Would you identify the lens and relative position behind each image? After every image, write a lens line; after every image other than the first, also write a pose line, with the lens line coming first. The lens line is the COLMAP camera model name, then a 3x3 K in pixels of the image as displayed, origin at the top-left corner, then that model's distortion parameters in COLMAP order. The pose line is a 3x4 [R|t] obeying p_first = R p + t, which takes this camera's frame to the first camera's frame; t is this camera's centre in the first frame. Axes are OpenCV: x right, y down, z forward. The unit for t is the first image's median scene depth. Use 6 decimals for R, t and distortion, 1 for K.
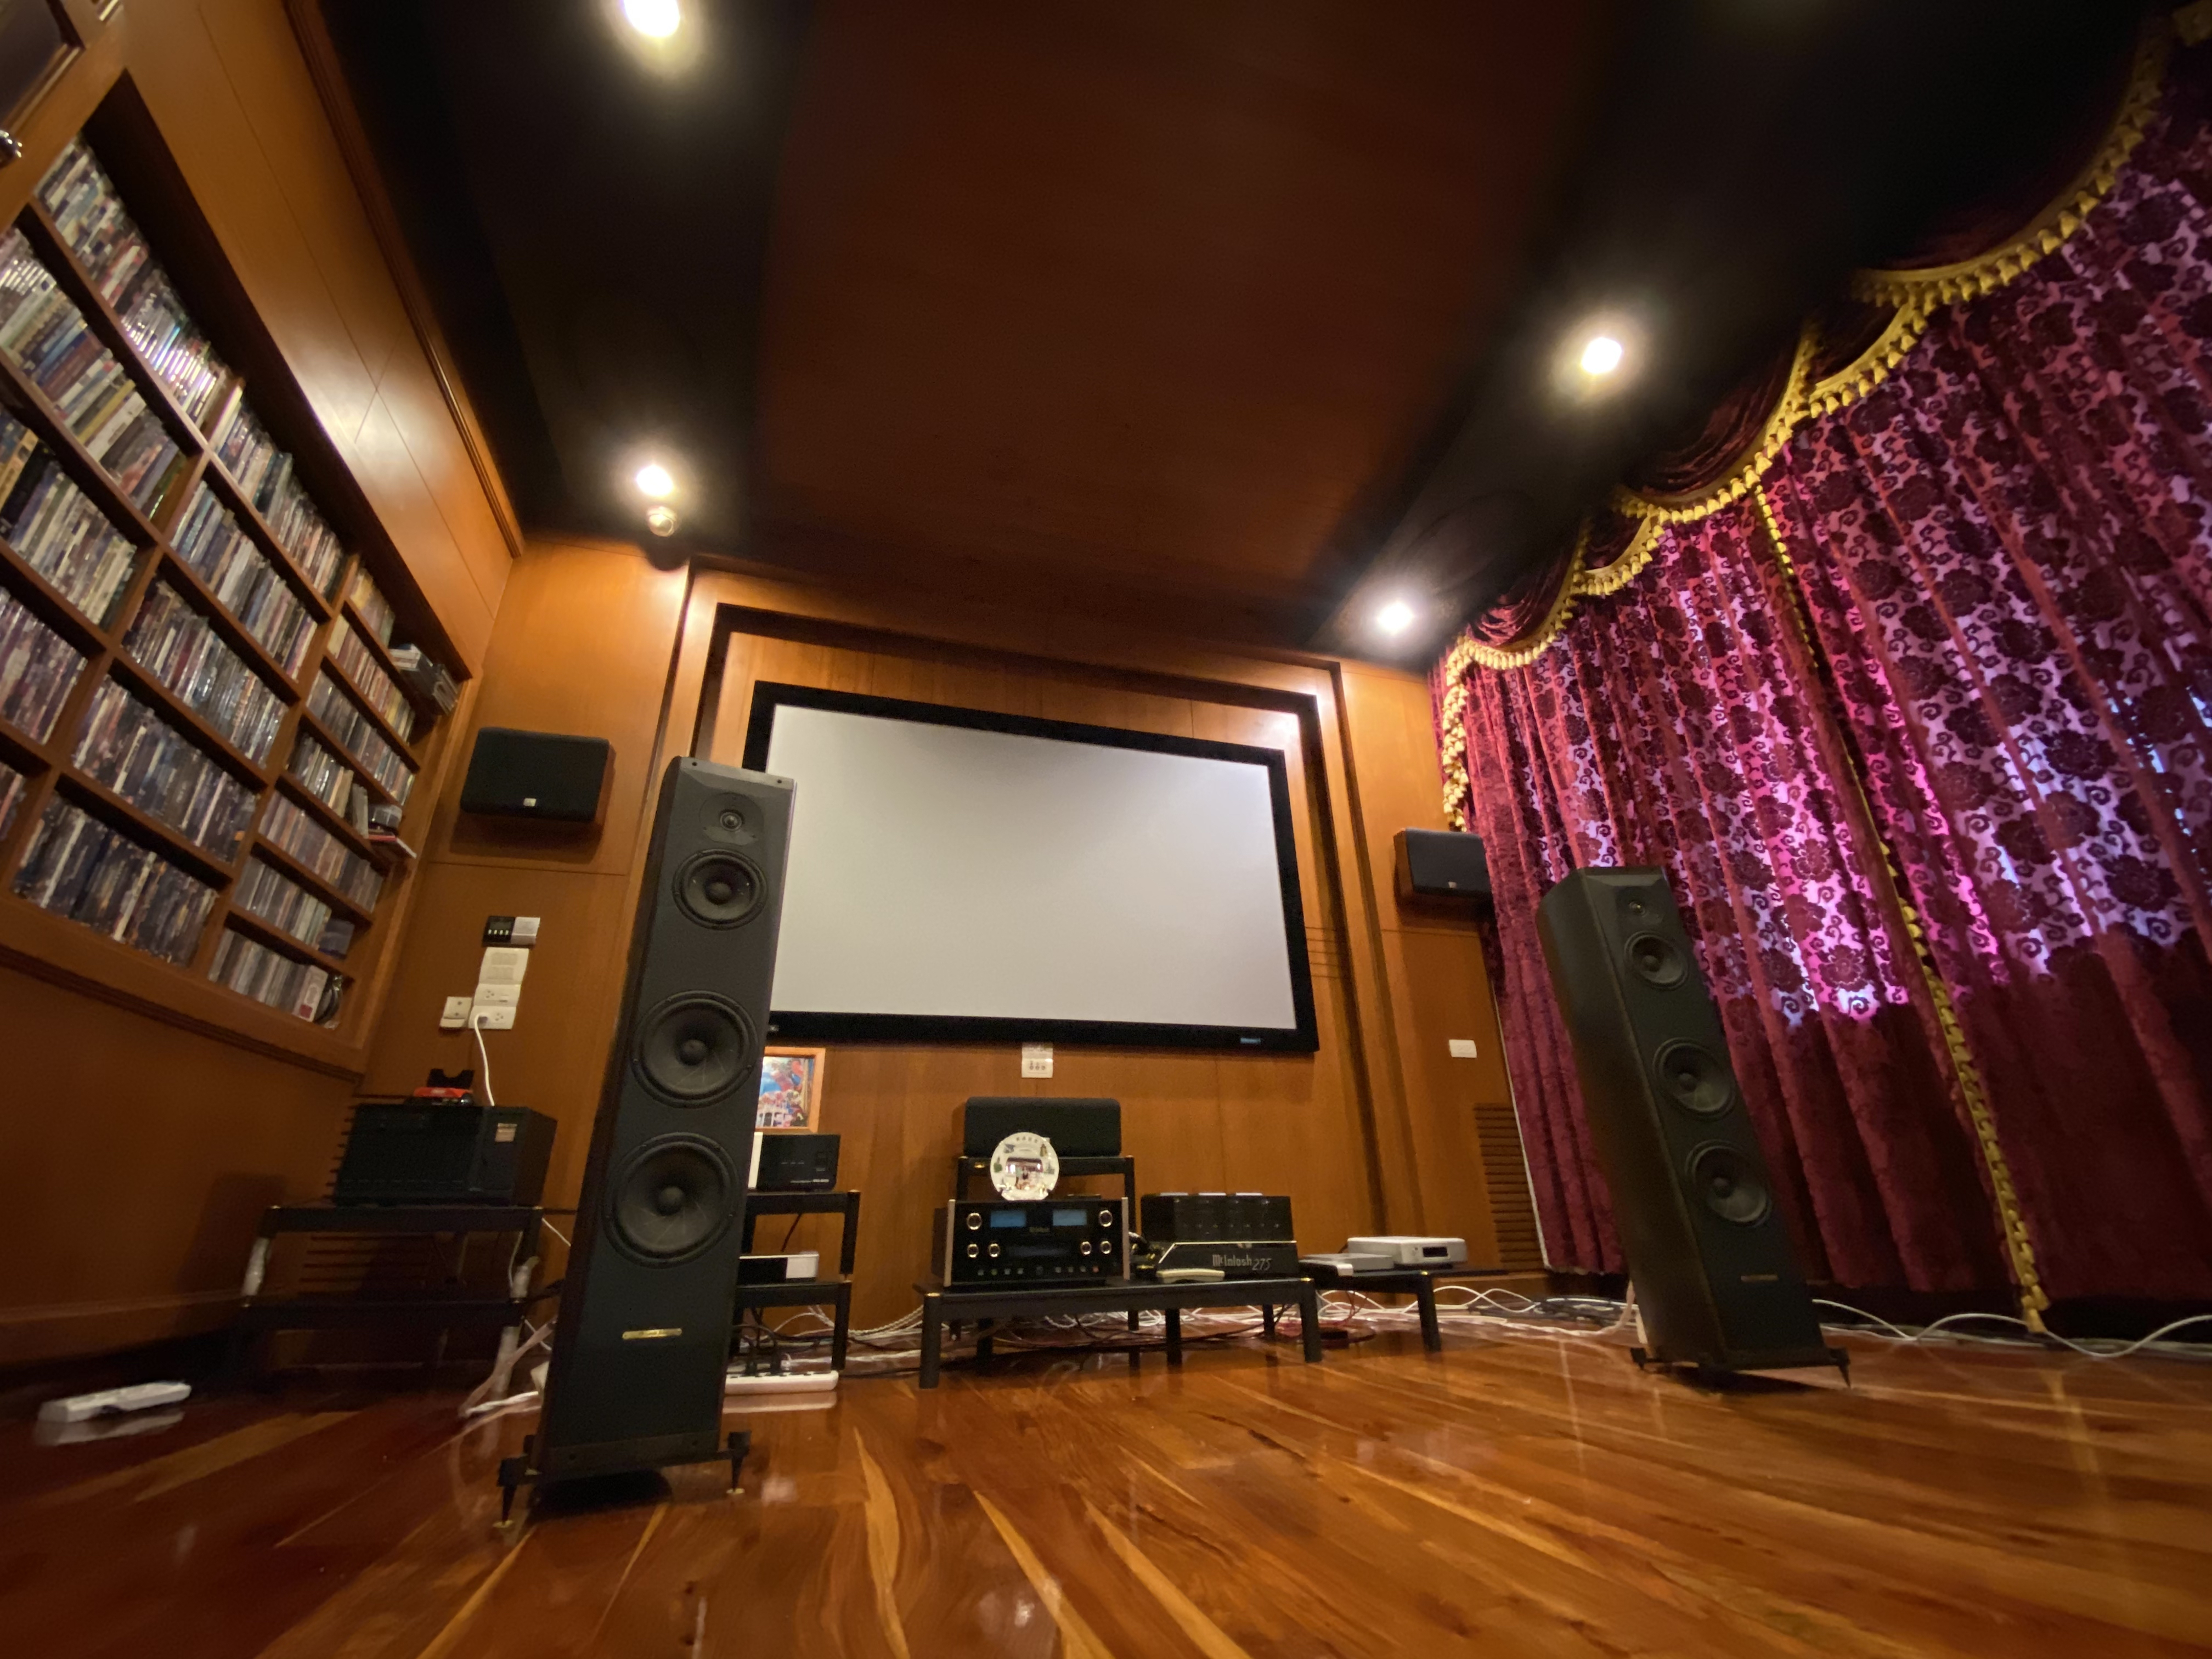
lens RADIAL K [[896.2, 0, 1106.0], [0, 896.2, 829.5], [0, 0, 1]] dist [0.018446, -0.020603]
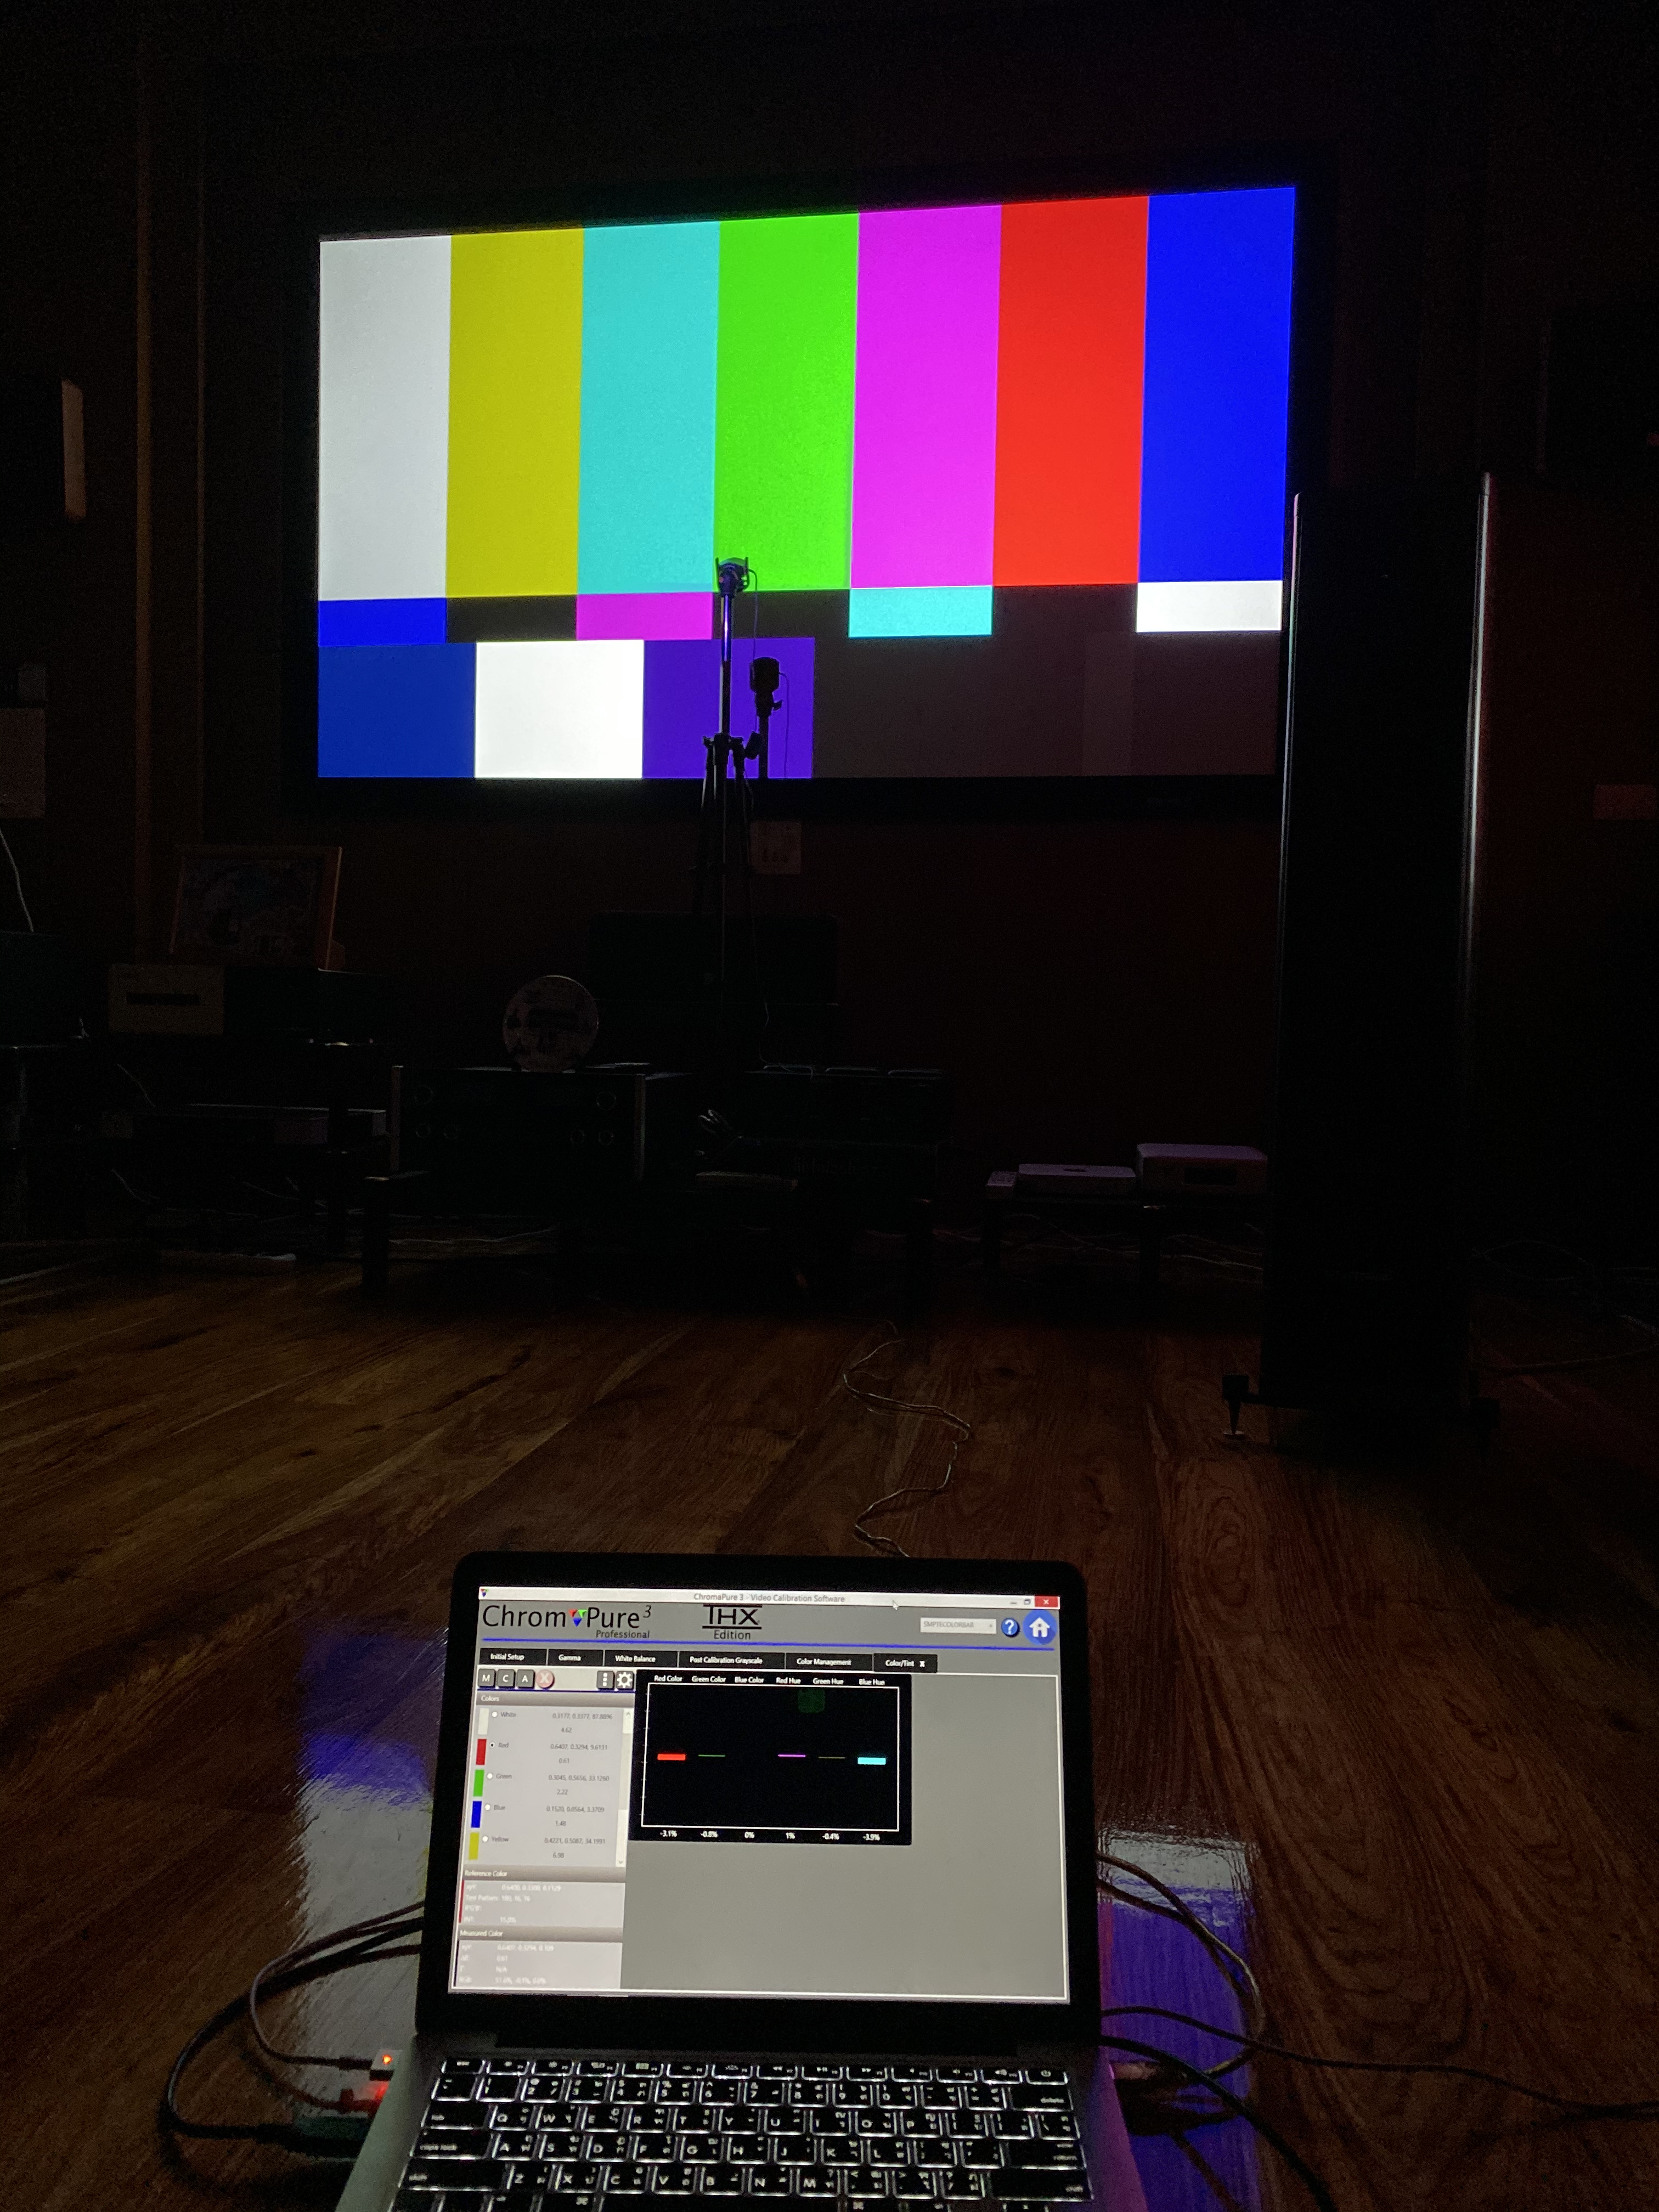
lens RADIAL K [[1699.1, 0, 829.5], [0, 1699.1, 1106.0], [0, 0, 1]] dist [0.005082, -0.001146]
pose [[0.898830, 0.063753, -0.433636, 0.560399], [0.132000, 0.904055, 0.406521, -0.050890], [0.417948, -0.422634, 0.804177, 0.028313]]
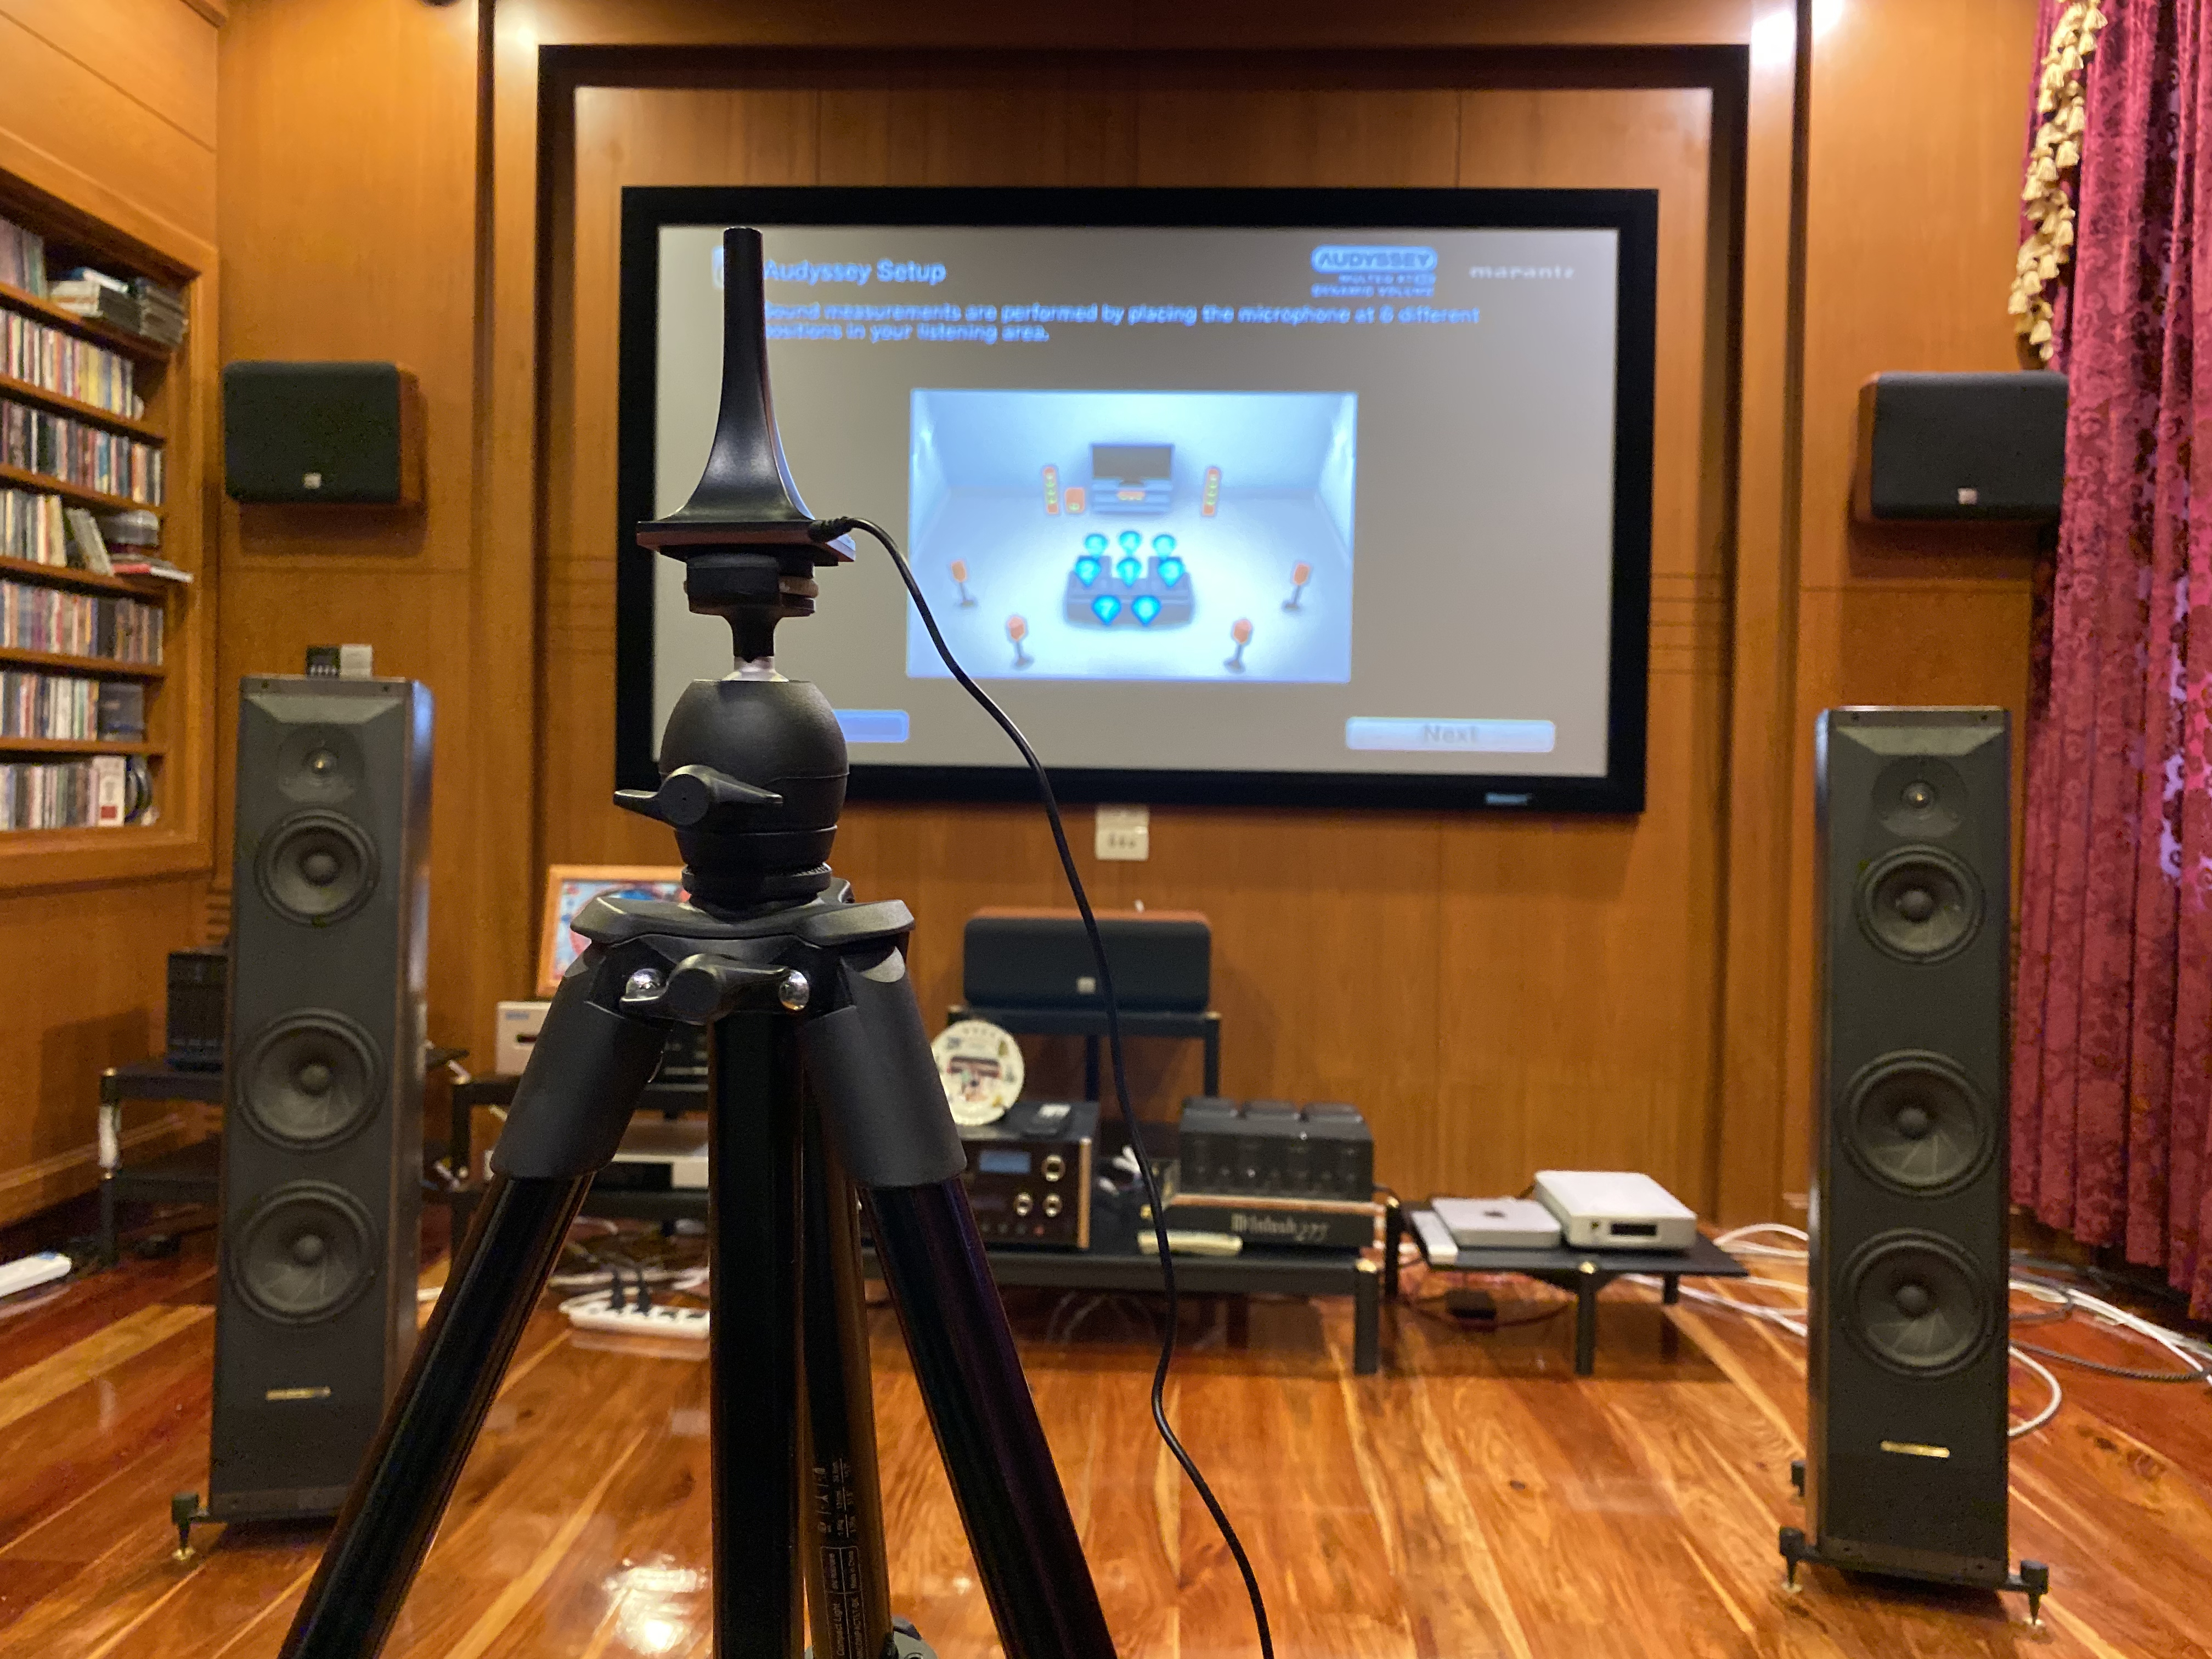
lens RADIAL K [[1699.1, 0, 1116.7], [0, 1699.1, 824.3], [0, 0, 1]] dist [0.005082, -0.001146]
pose [[0.944410, 0.044515, -0.325743, 0.362612], [0.093786, 0.913146, 0.396696, -0.253968], [0.315110, -0.405194, 0.858209, 0.001680]]
